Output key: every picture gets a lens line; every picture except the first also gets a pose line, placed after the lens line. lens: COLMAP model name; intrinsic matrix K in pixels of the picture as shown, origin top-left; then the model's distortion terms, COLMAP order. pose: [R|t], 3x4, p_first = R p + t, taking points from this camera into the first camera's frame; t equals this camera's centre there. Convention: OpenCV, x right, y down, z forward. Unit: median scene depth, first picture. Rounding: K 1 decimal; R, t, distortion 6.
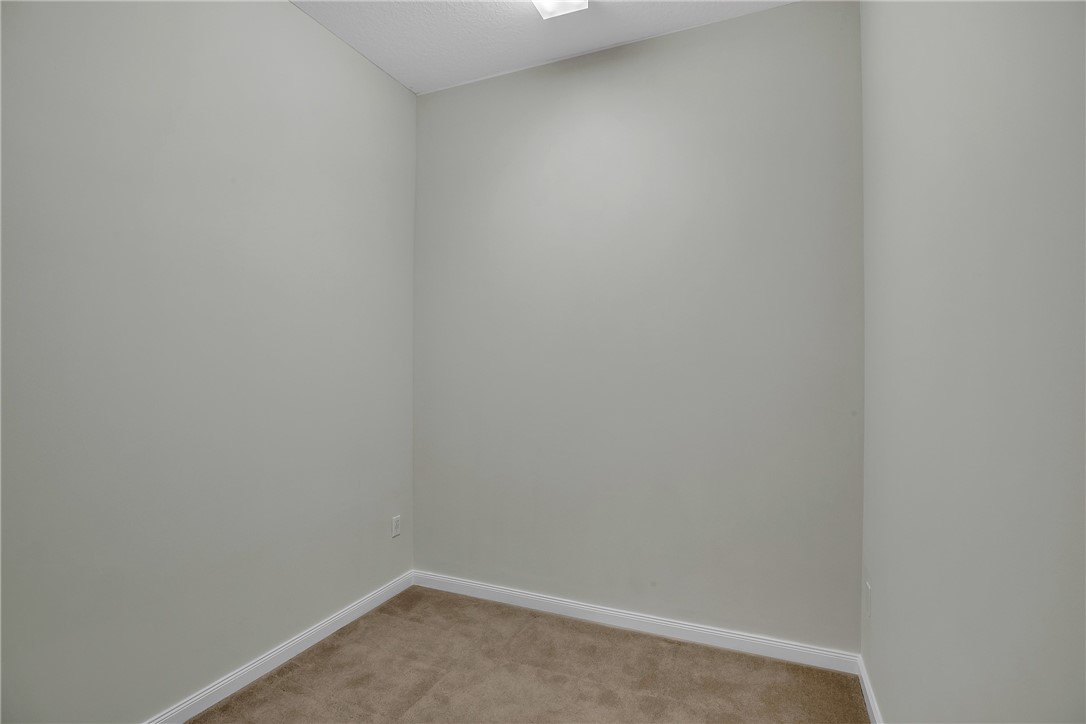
lens RADIAL K [[509.4, 0, 543.0], [0, 509.4, 362.0], [0, 0, 1]] dist [-0.041165, 0.012051]
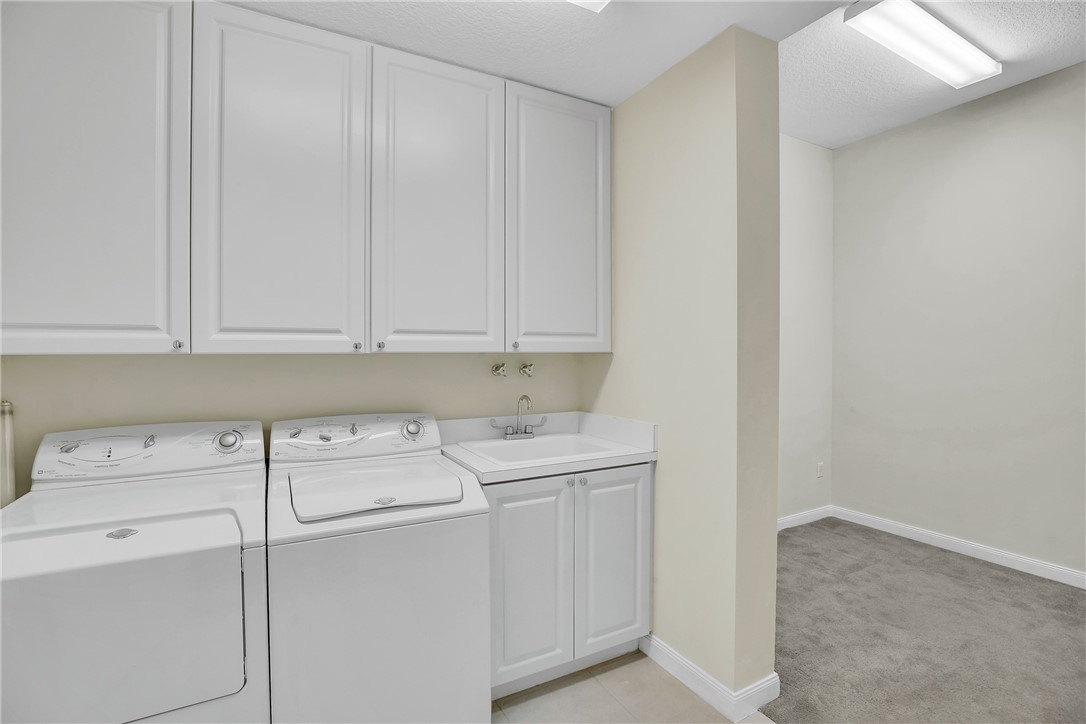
lens RADIAL K [[509.4, 0, 543.0], [0, 509.4, 362.0], [0, 0, 1]] dist [-0.041165, 0.012051]
pose [[0.795681, 0.007982, -0.605664, -0.077286], [0.005123, 0.999789, 0.019906, -0.003565], [0.605695, -0.018941, 0.795472, -0.674702]]
